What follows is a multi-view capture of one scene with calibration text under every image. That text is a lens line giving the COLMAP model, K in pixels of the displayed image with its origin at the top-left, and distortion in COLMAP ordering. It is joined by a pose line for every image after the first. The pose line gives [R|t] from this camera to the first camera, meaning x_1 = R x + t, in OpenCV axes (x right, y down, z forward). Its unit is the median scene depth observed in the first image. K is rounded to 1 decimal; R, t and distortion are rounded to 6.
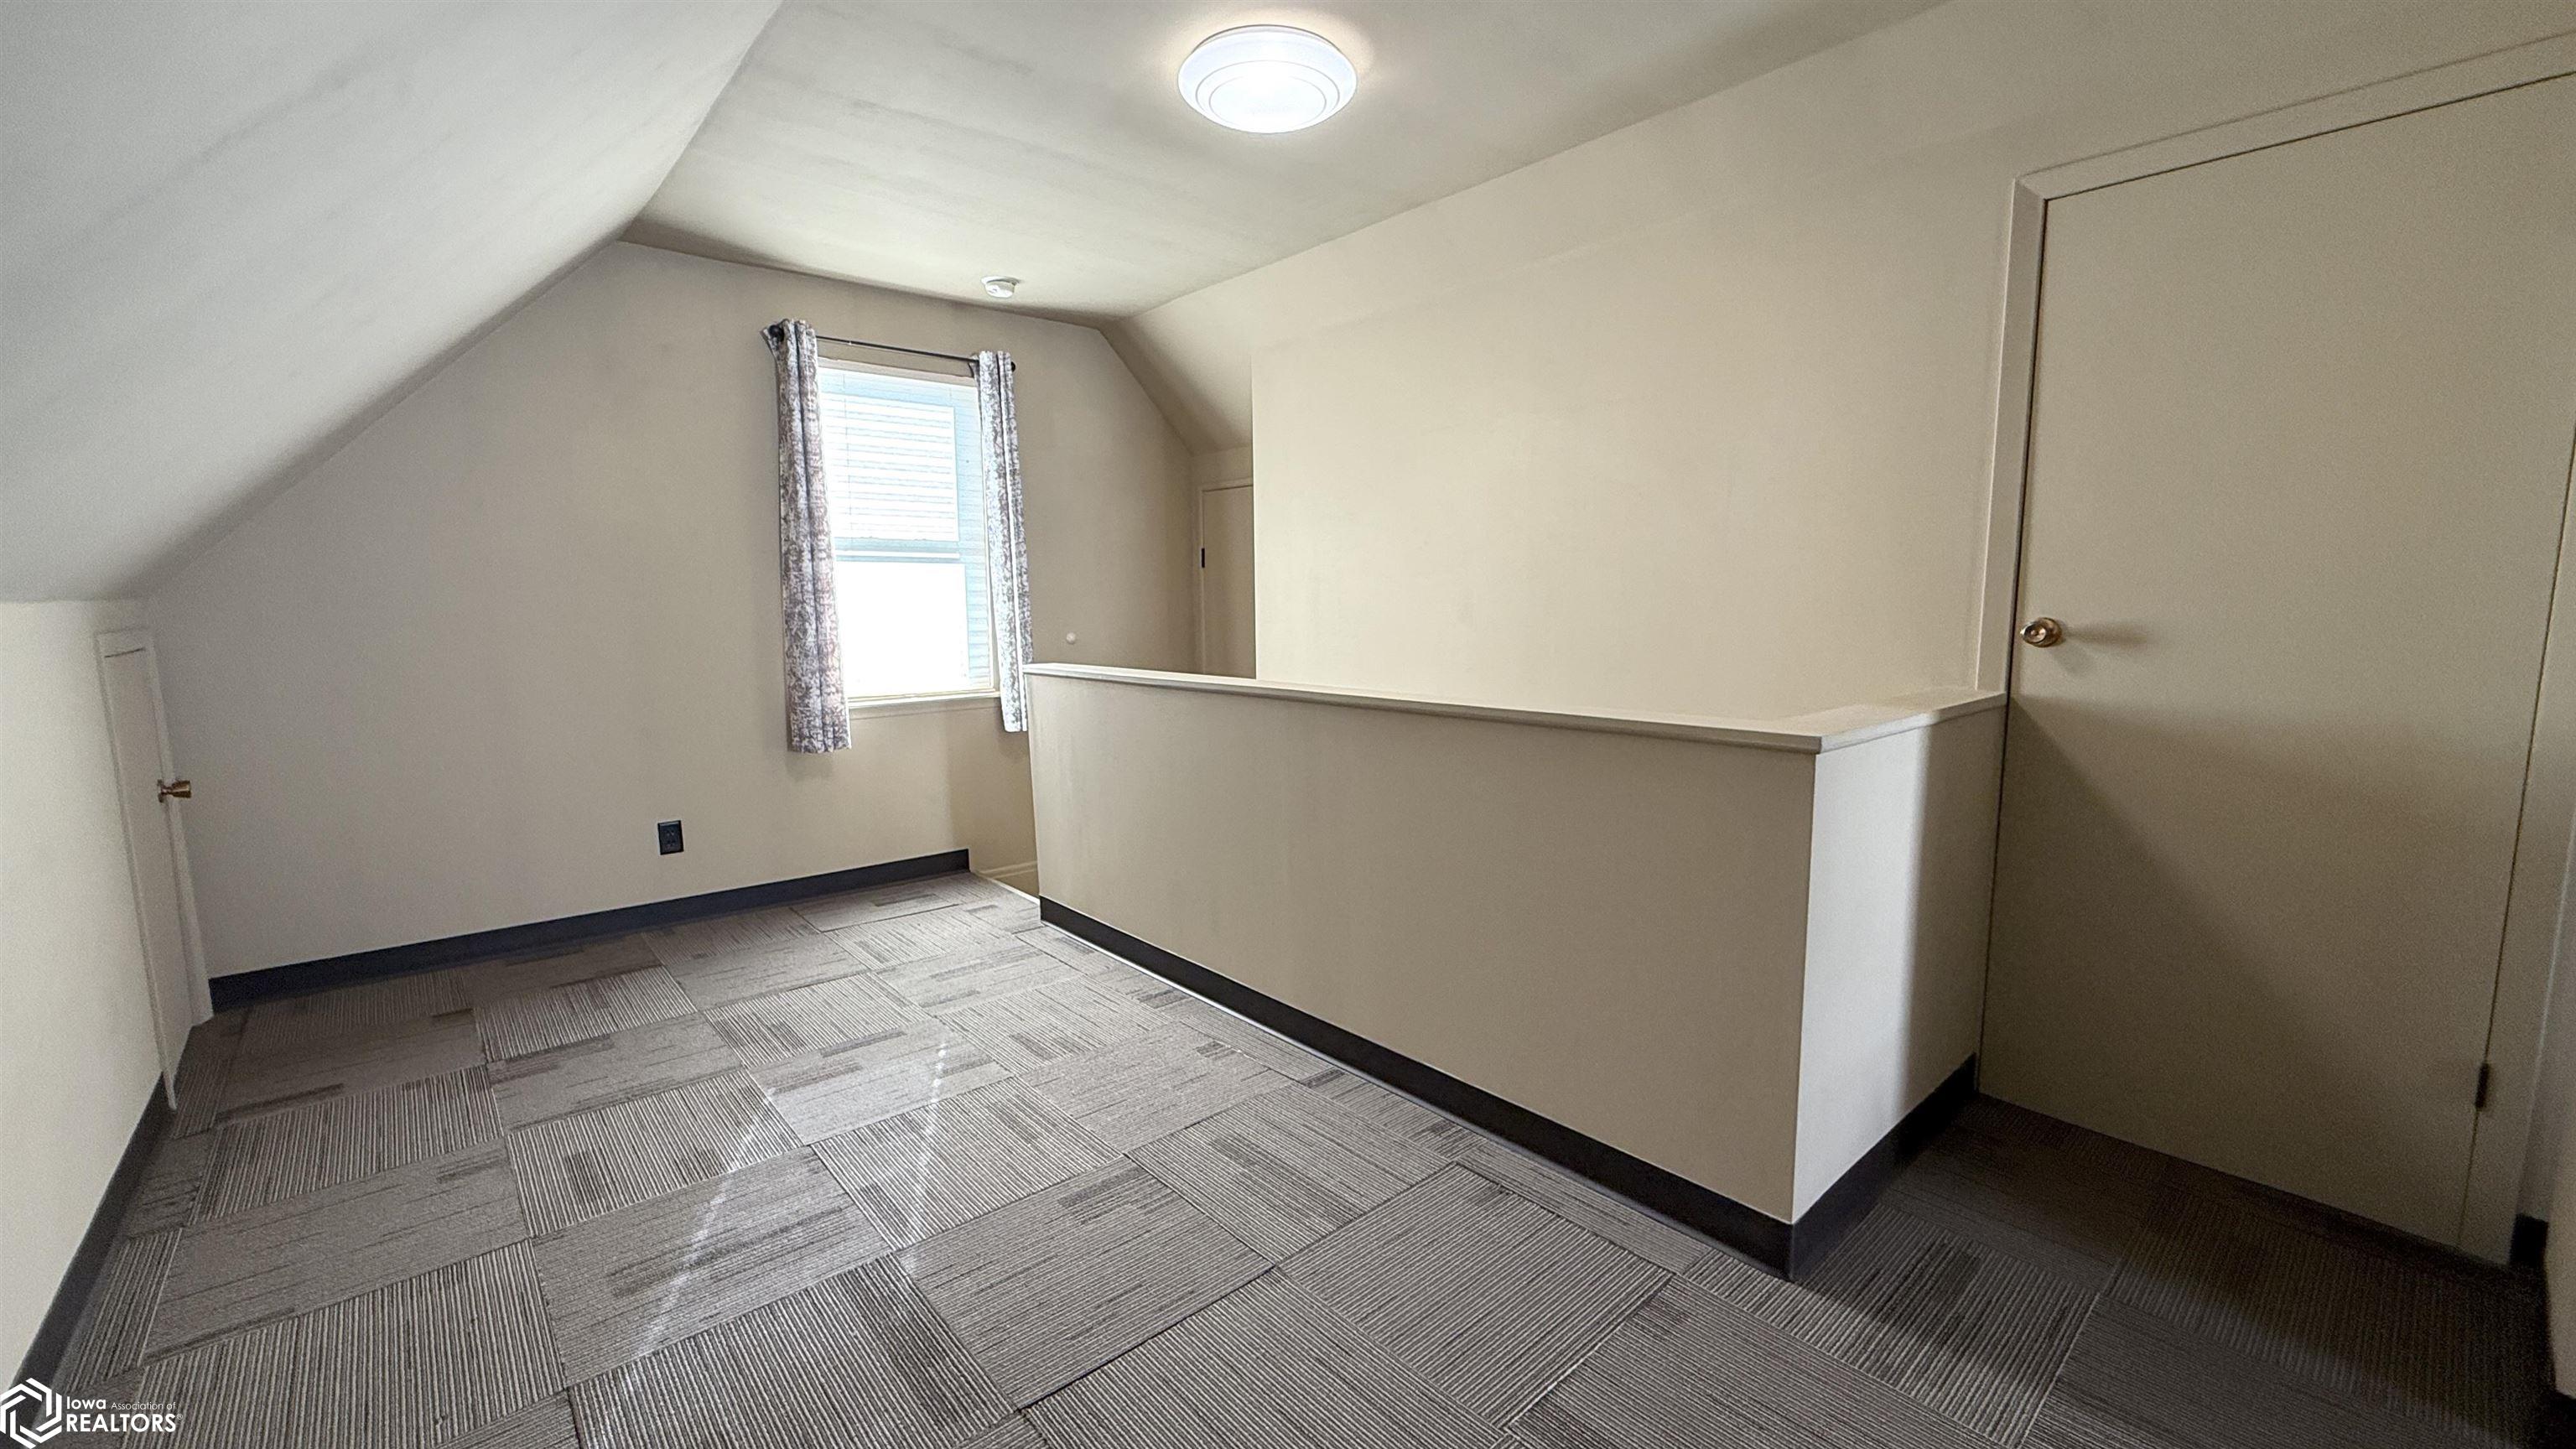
lens RADIAL K [[1023.8, 0, 1281.1], [0, 1023.8, 721.9], [0, 0, 1]] dist [0.001071, -0.000435]
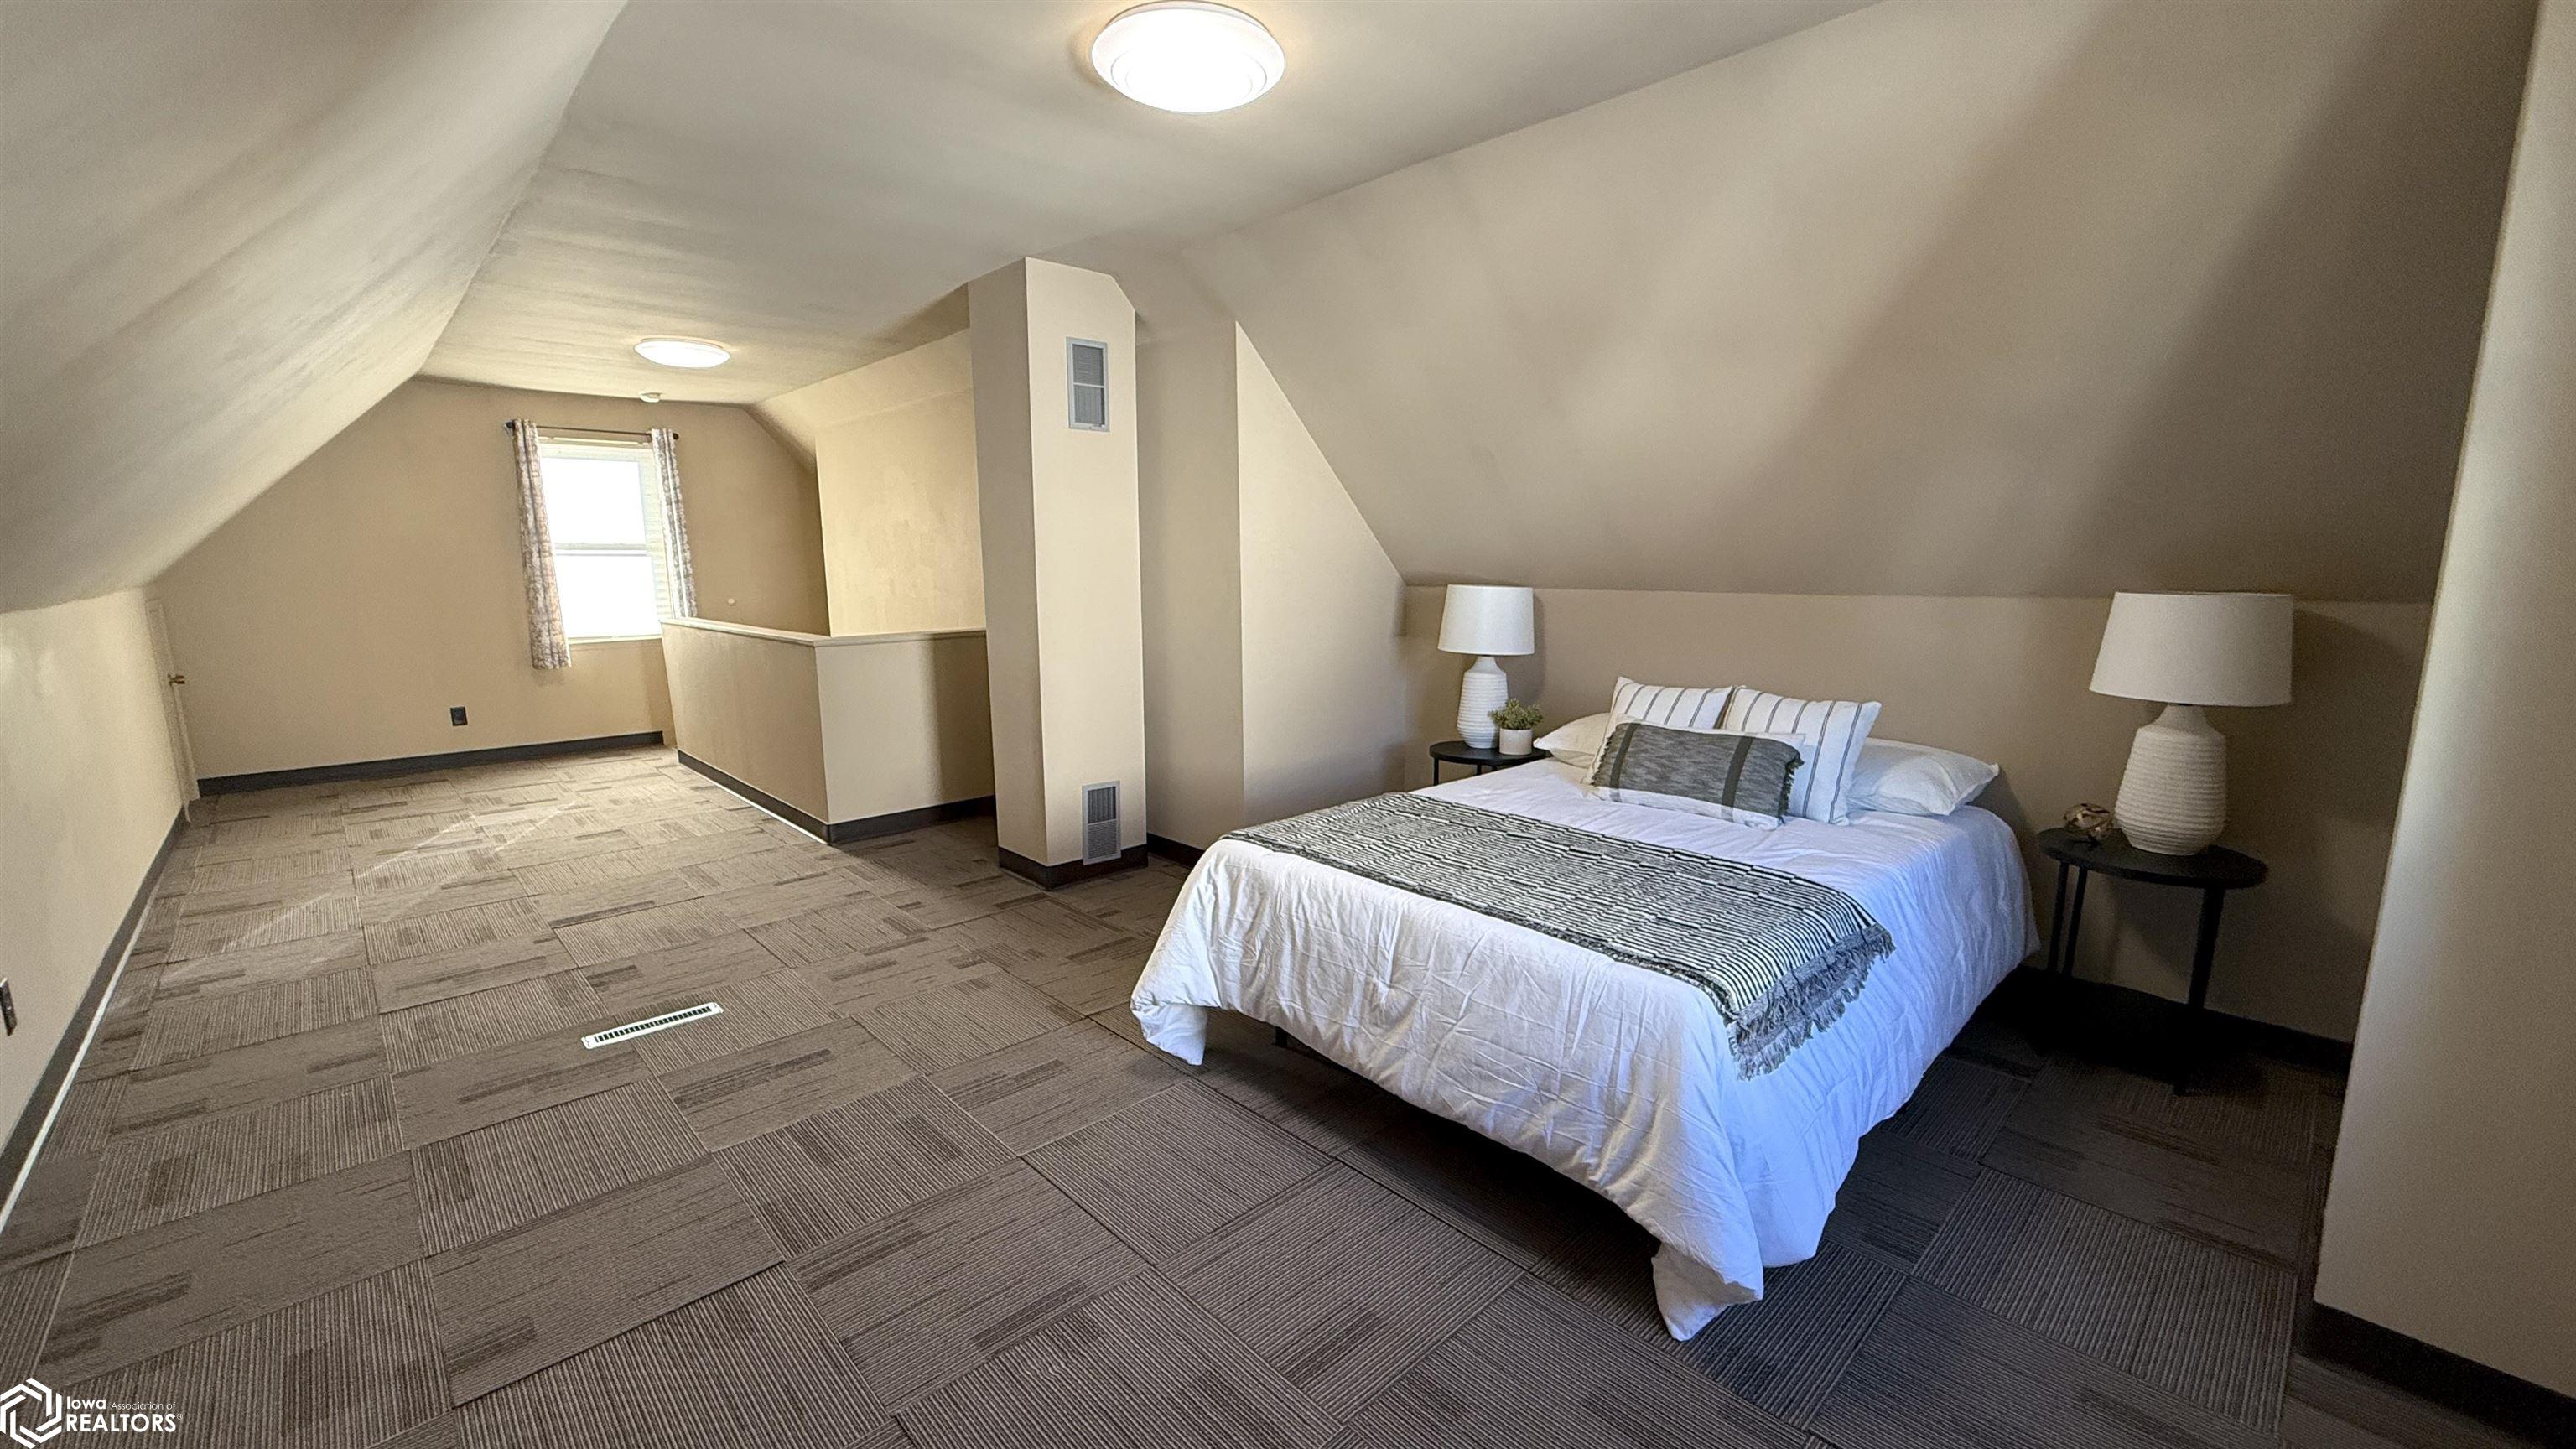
lens RADIAL K [[1021.6, 0, 1295.4], [0, 1021.6, 729.1], [0, 0, 1]] dist [-0.000896, -0.000514]
pose [[0.998885, -0.004683, 0.046970, 0.734095], [0.002362, 0.998778, 0.049364, 0.049855], [-0.047144, -0.049198, 0.997676, -0.794552]]
